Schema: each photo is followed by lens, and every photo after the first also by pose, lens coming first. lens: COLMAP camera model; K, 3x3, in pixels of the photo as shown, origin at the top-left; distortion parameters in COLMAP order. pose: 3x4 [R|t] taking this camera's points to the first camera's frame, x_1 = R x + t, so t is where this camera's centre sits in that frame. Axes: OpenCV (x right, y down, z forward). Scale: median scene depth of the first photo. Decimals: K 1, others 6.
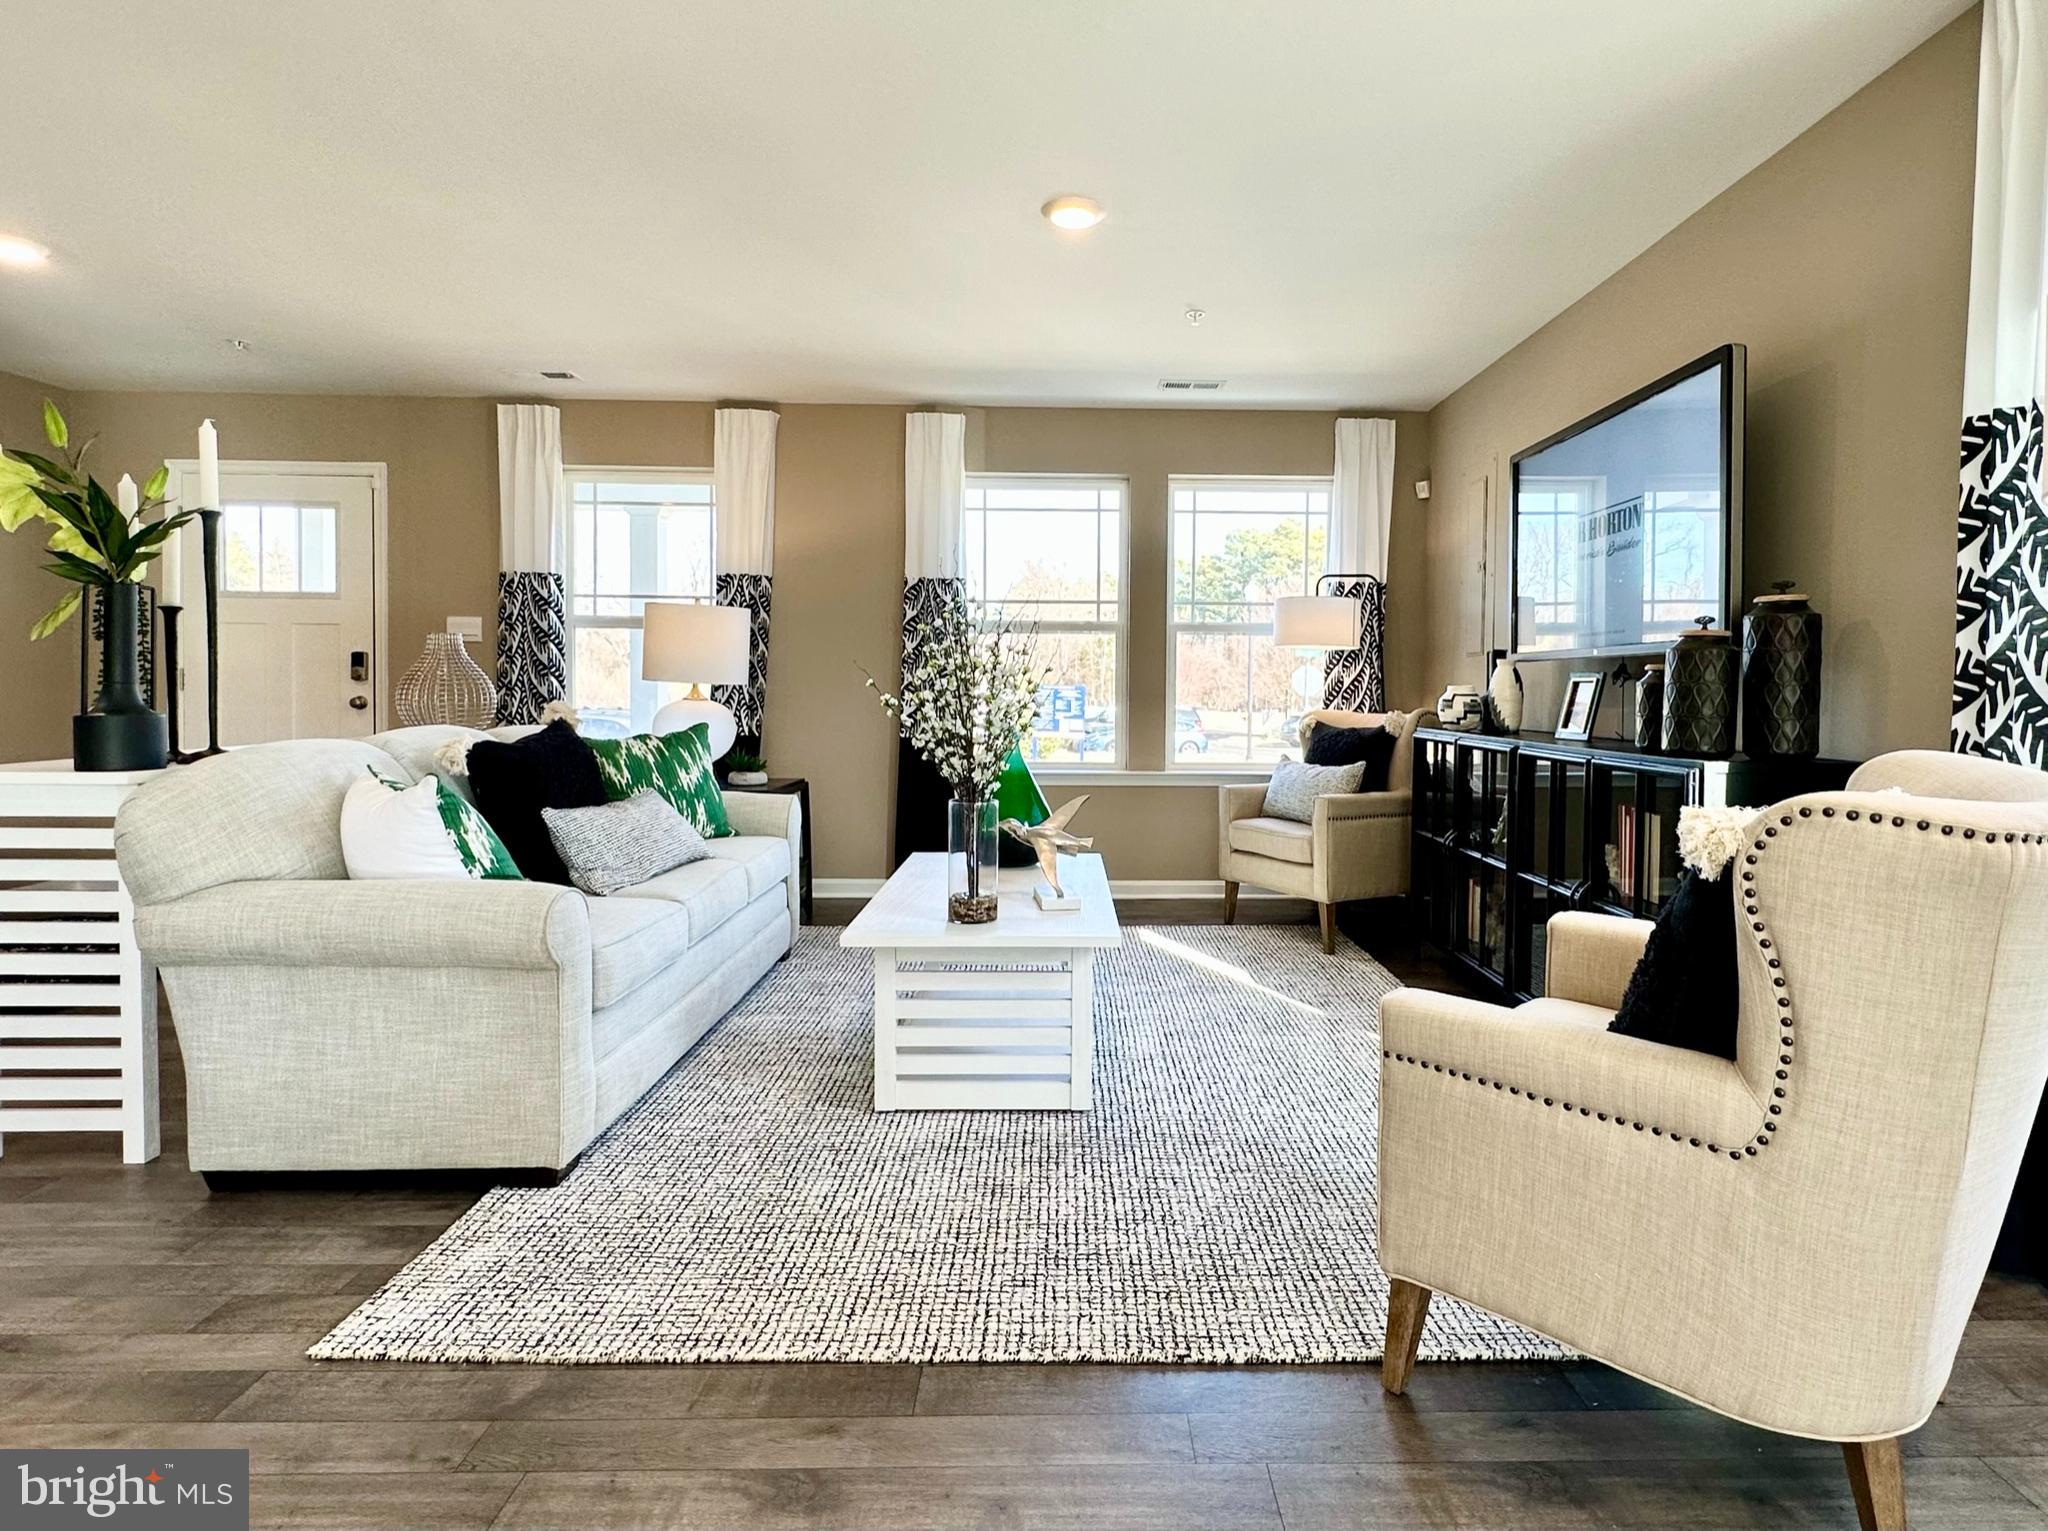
lens RADIAL K [[1079.0, 0, 1072.3], [0, 1079.0, 706.7], [0, 0, 1]] dist [0.000170, 0.000385]
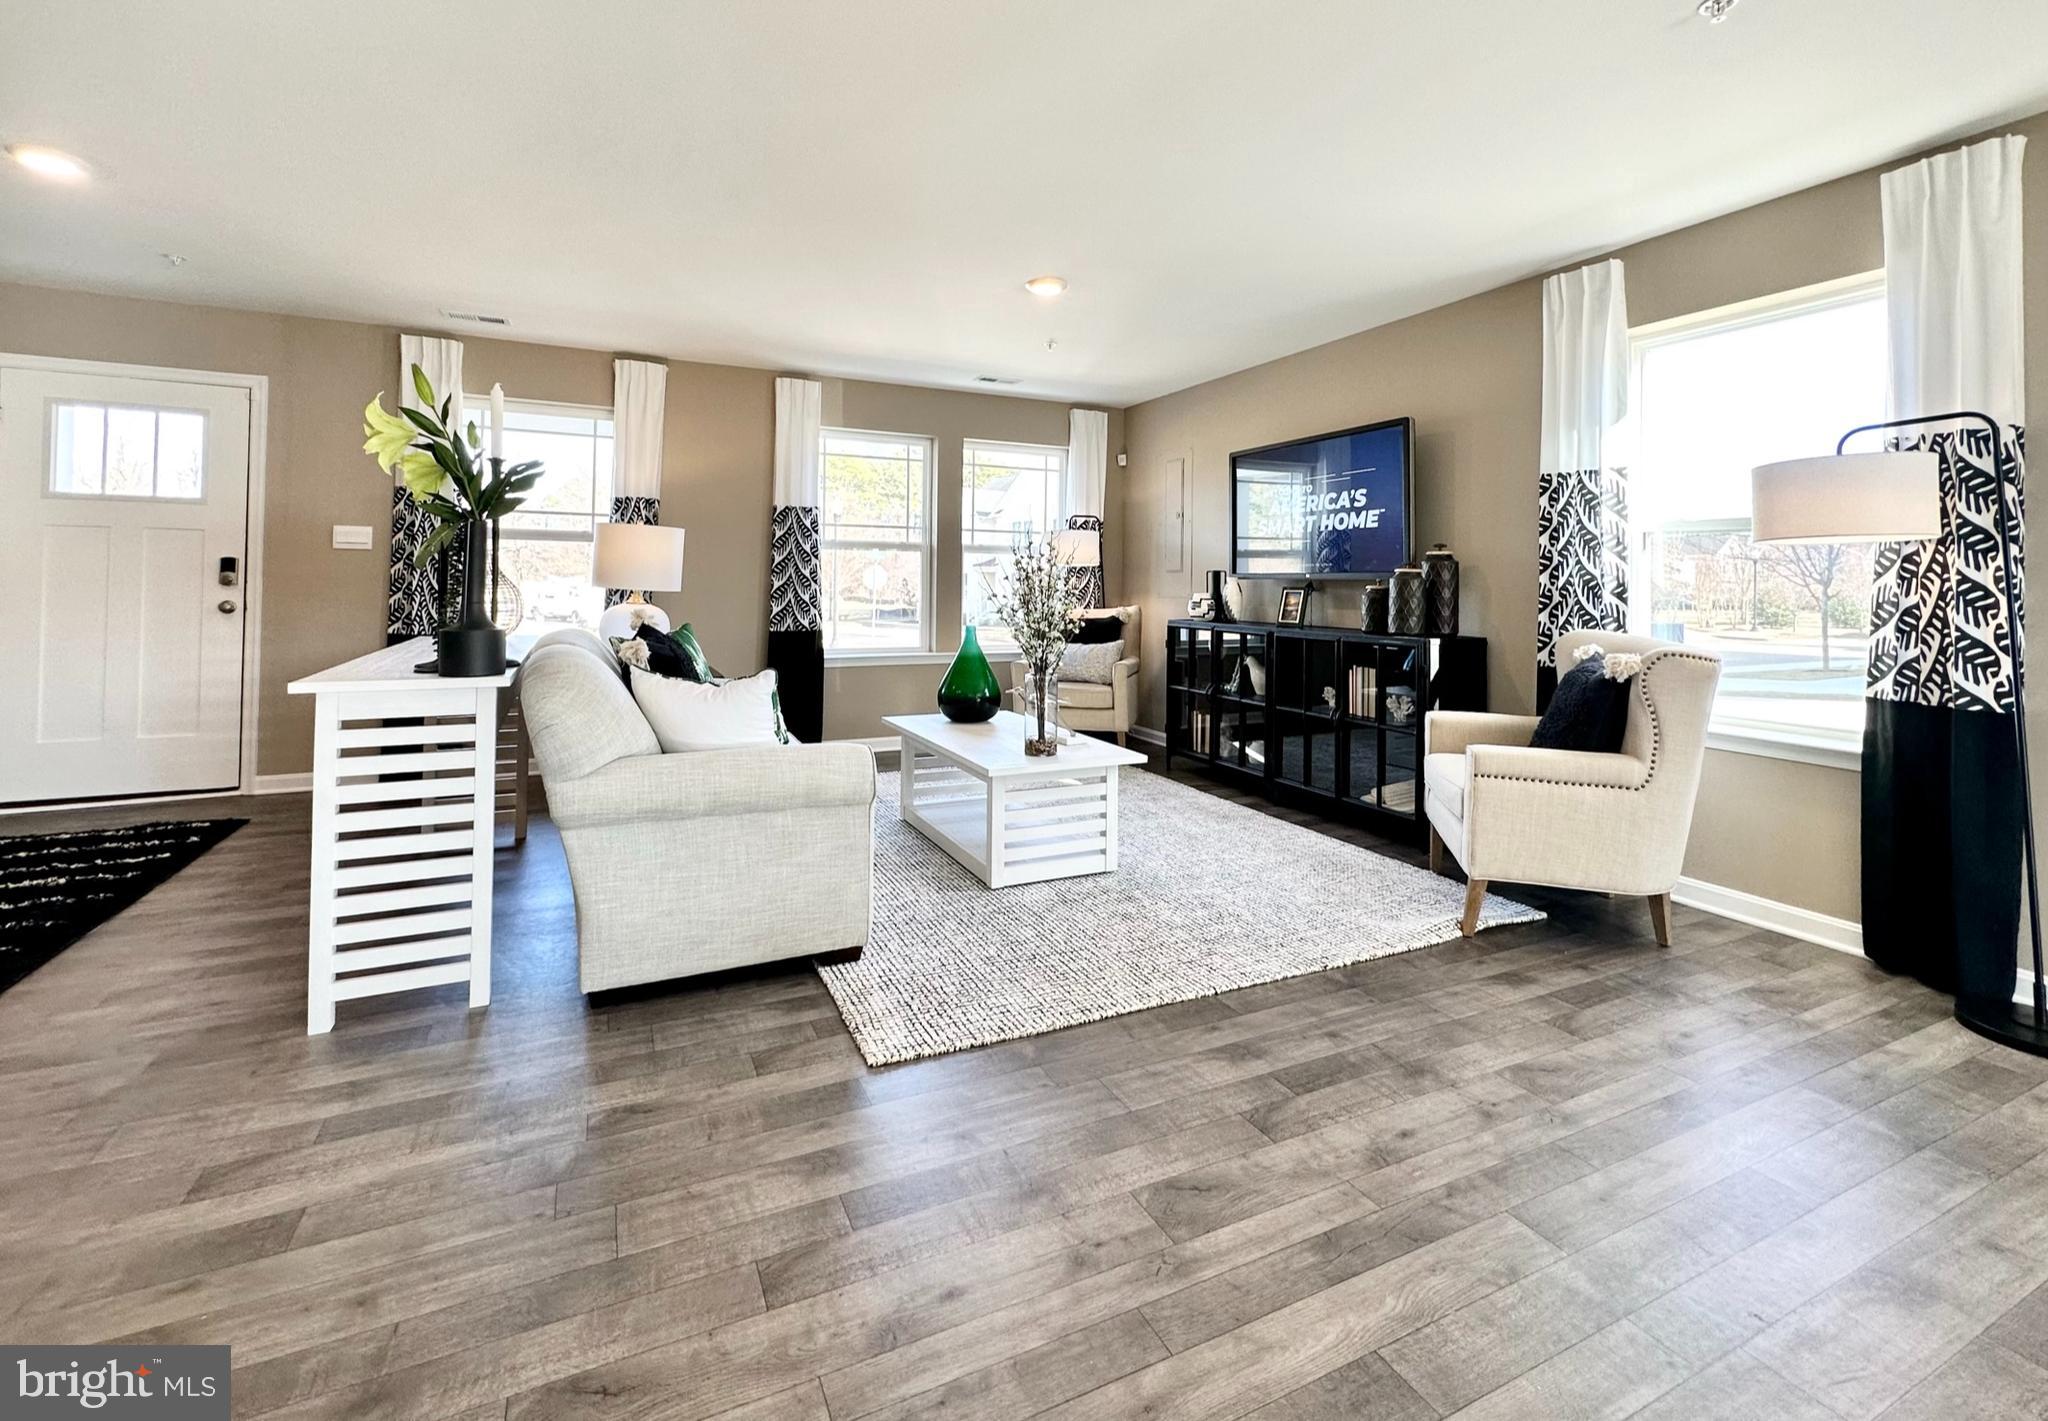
lens RADIAL K [[891.3, 0, 1000.1], [0, 891.3, 556.5], [0, 0, 1]] dist [-0.002715, -0.000077]
pose [[0.915903, 0.014747, 0.401130, -0.730165], [0.002715, 0.999074, -0.042930, -0.028891], [-0.401391, 0.040408, 0.915015, -0.148451]]
